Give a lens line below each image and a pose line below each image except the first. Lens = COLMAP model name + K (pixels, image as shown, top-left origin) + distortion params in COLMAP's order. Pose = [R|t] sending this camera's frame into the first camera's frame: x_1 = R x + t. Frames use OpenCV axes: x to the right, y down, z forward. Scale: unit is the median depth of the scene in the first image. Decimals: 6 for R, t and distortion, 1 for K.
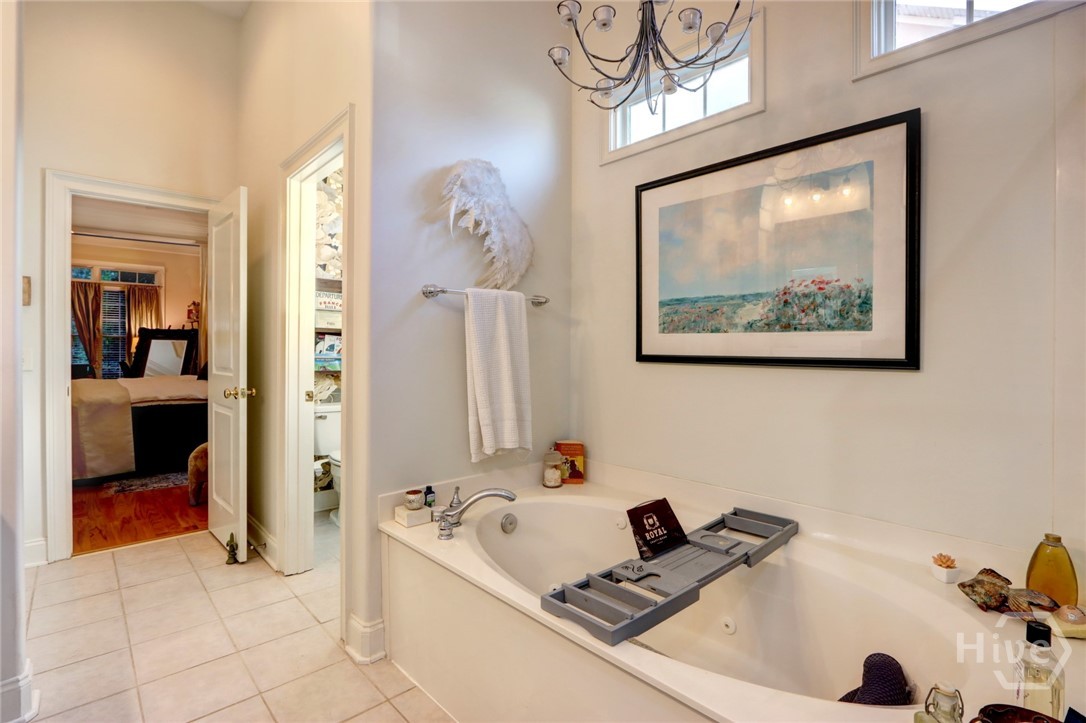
lens RADIAL K [[498.5, 0, 503.0], [0, 498.5, 350.9], [0, 0, 1]] dist [-0.009998, 0.000557]
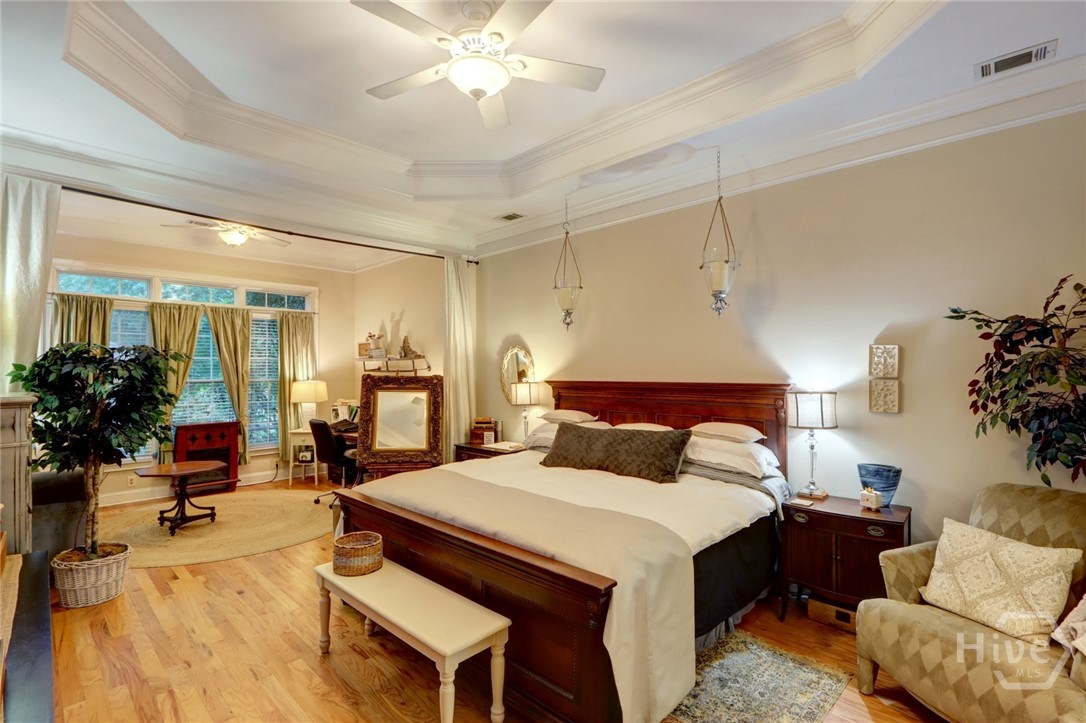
lens RADIAL K [[496.3, 0, 541.7], [0, 496.3, 368.5], [0, 0, 1]] dist [-0.012761, 0.000615]
pose [[0.993738, -0.009168, 0.111359, -0.586819], [0.009806, 0.999938, -0.005186, -0.051425], [-0.111305, 0.006245, 0.993767, 0.281701]]
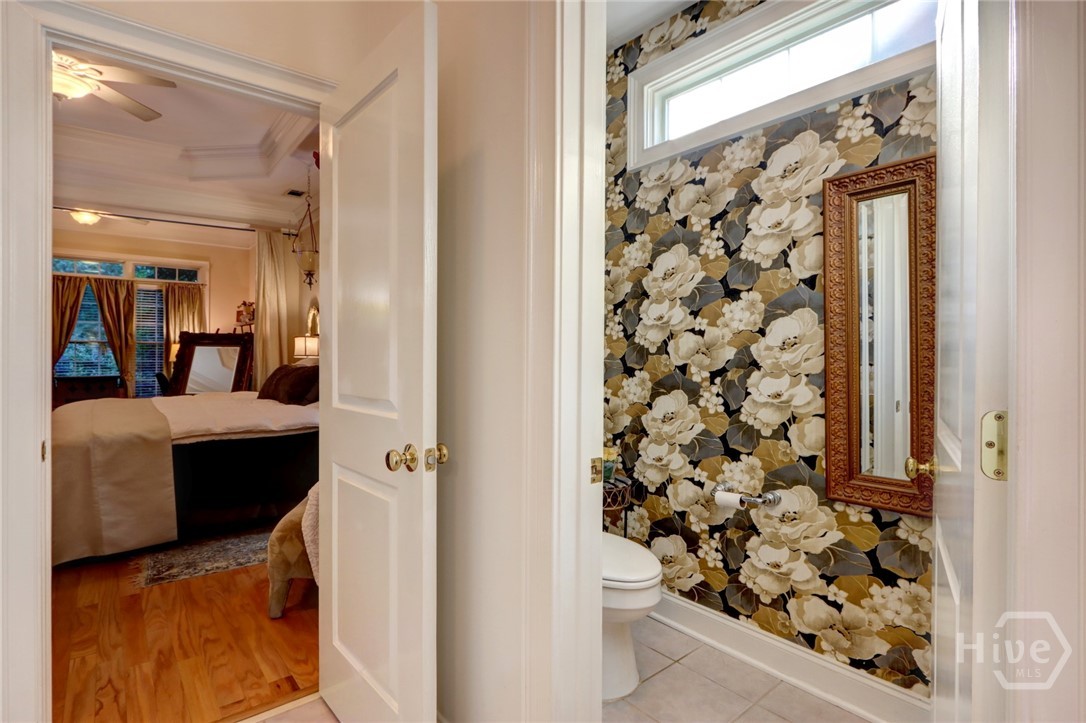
lens RADIAL K [[499.3, 0, 554.4], [0, 499.3, 349.2], [0, 0, 1]] dist [-0.009957, 0.000770]
pose [[0.999836, -0.006642, 0.016865, -0.130820], [0.006874, 0.999882, -0.013730, -0.002167], [-0.016772, 0.013844, 0.999763, 0.171561]]
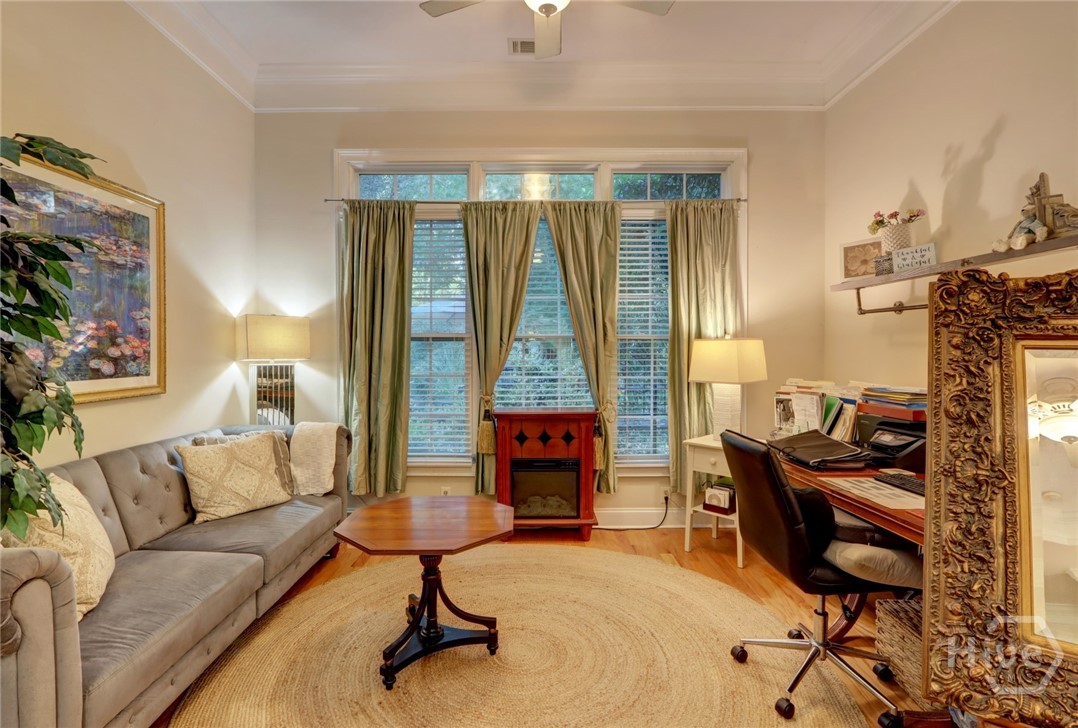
lens RADIAL K [[512.2, 0, 510.6], [0, 512.2, 355.7], [0, 0, 1]] dist [-0.021271, 0.005947]
pose [[0.733541, 0.000080, -0.679646, -0.760435], [0.005386, 0.999968, 0.005932, -0.023231], [0.679624, -0.008012, 0.733517, 0.821058]]
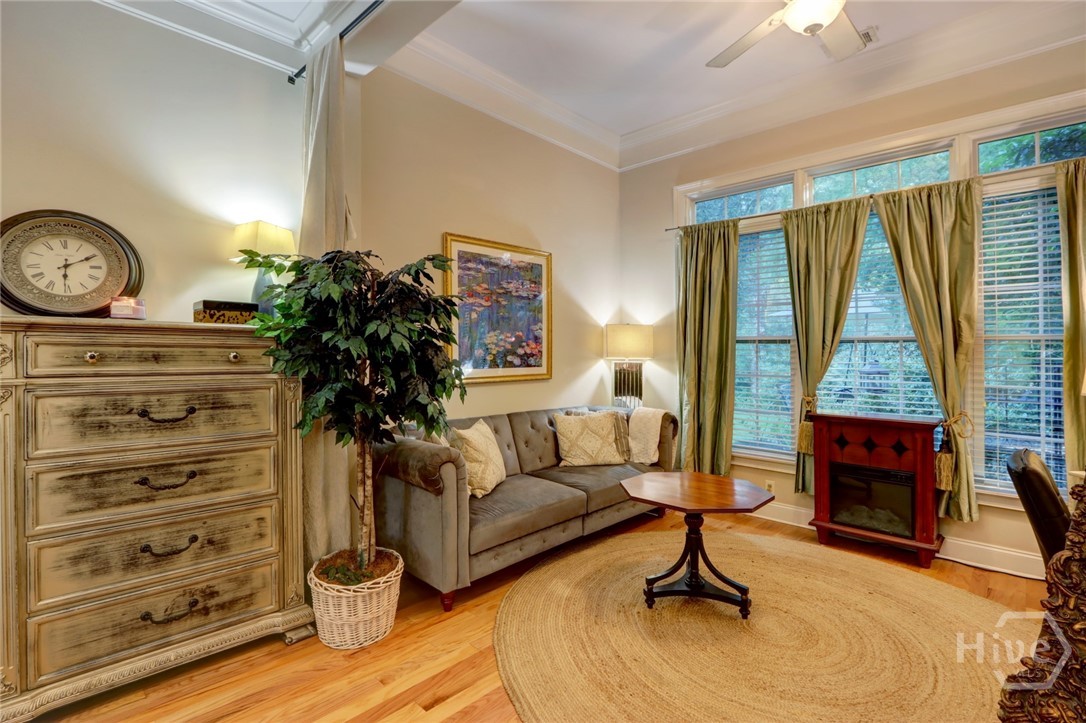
lens RADIAL K [[499.3, 0, 554.4], [0, 499.3, 349.2], [0, 0, 1]] dist [-0.009957, 0.000770]
pose [[0.092780, -0.008770, -0.995648, -0.645420], [-0.005581, 0.999941, -0.009328, -0.022623], [0.995671, 0.006422, 0.092725, 0.875122]]
